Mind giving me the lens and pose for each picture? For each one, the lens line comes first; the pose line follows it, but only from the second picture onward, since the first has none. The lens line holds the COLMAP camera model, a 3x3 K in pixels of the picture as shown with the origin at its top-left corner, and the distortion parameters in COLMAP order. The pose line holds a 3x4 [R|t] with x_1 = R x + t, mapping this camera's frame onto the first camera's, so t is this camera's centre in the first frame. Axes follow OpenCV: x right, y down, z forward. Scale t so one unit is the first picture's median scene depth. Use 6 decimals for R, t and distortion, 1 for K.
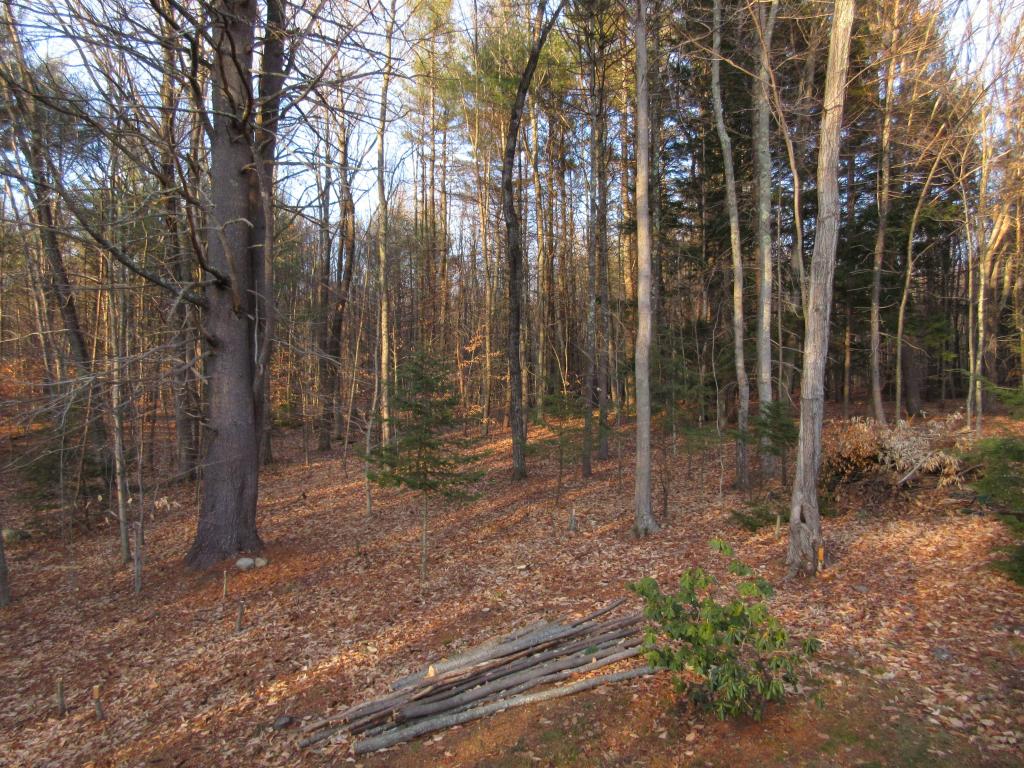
lens RADIAL K [[759.5, 0, 512.0], [0, 759.5, 386.4], [0, 0, 1]] dist [-0.001394, -0.008456]
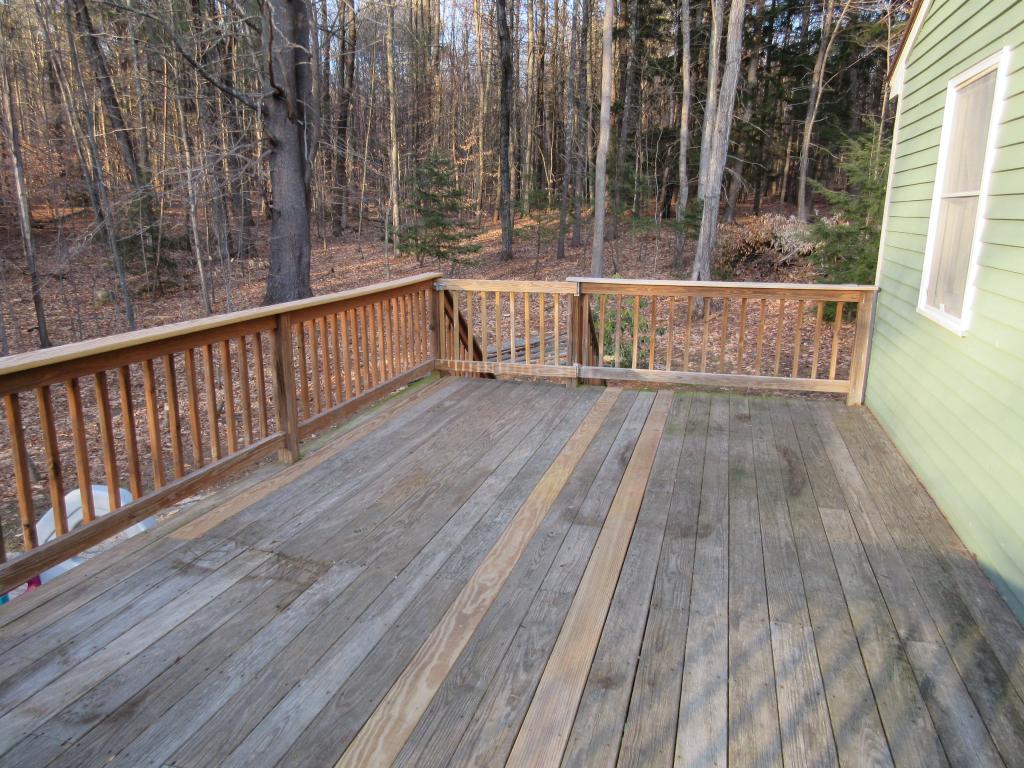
lens RADIAL K [[759.5, 0, 512.8], [0, 759.5, 389.3], [0, 0, 1]] dist [-0.001394, -0.008456]
pose [[0.999662, 0.017464, 0.019277, -0.000394], [-0.021898, 0.965005, 0.261314, 0.000661], [-0.014039, -0.261648, 0.965061, -0.226122]]
